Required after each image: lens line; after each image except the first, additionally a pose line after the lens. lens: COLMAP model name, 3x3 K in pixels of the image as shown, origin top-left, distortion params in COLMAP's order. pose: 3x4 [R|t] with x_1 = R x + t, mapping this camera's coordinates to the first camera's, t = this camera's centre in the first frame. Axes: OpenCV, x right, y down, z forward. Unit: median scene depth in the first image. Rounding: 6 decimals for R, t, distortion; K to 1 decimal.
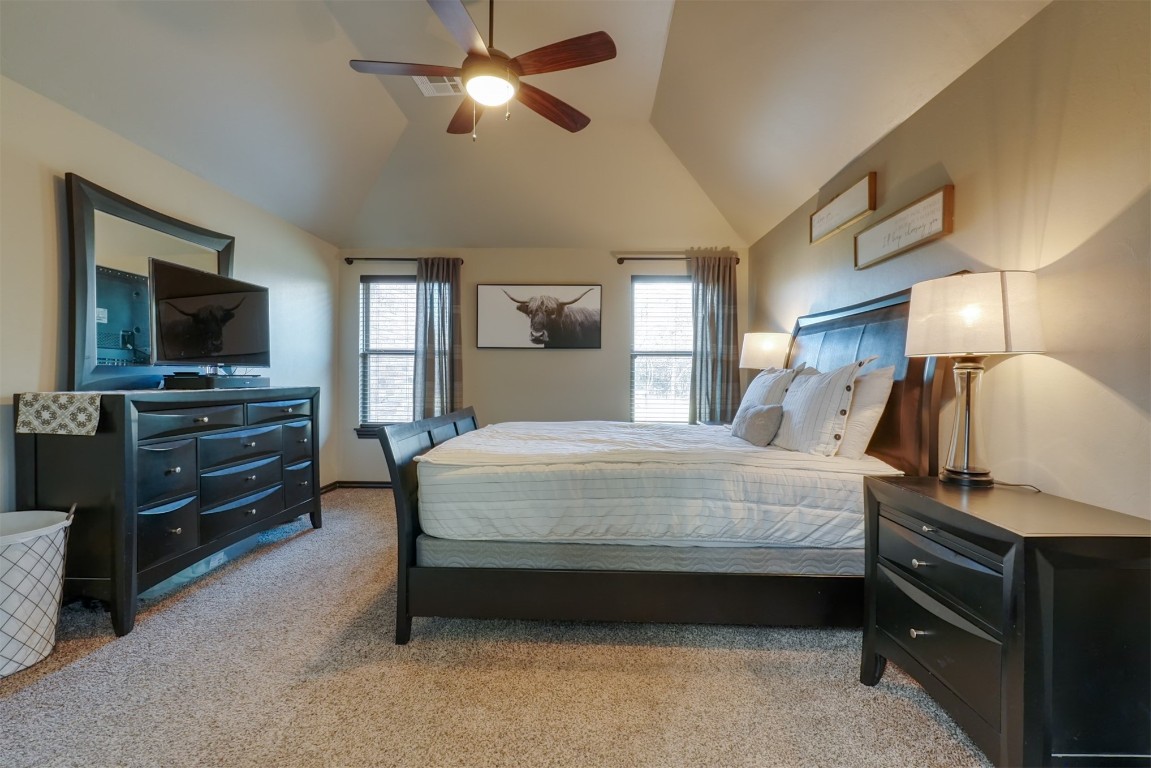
lens RADIAL K [[524.9, 0, 575.2], [0, 524.9, 381.3], [0, 0, 1]] dist [-0.005402, -0.000289]
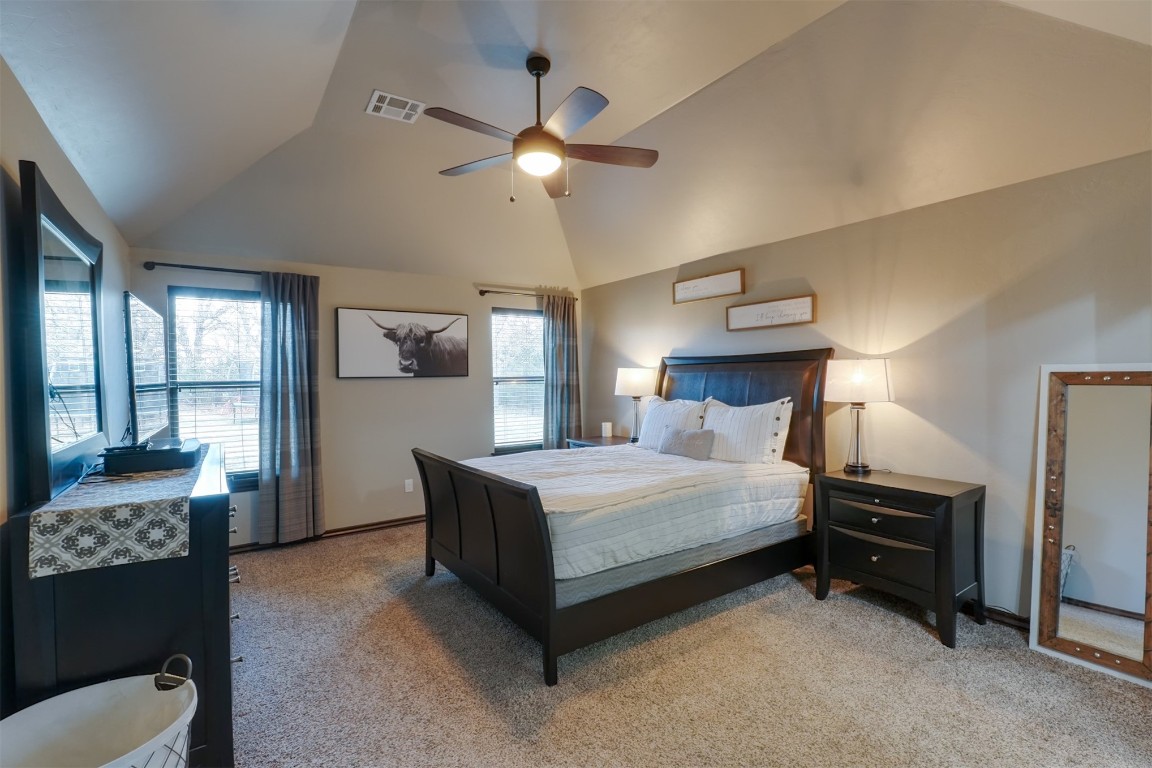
lens RADIAL K [[525.3, 0, 575.7], [0, 525.3, 381.3], [0, 0, 1]] dist [-0.005402, -0.000289]
pose [[0.806562, -0.025247, 0.590610, -0.840102], [0.025431, 0.999645, 0.008003, -0.119716], [-0.590603, 0.008565, 0.806917, 0.088772]]
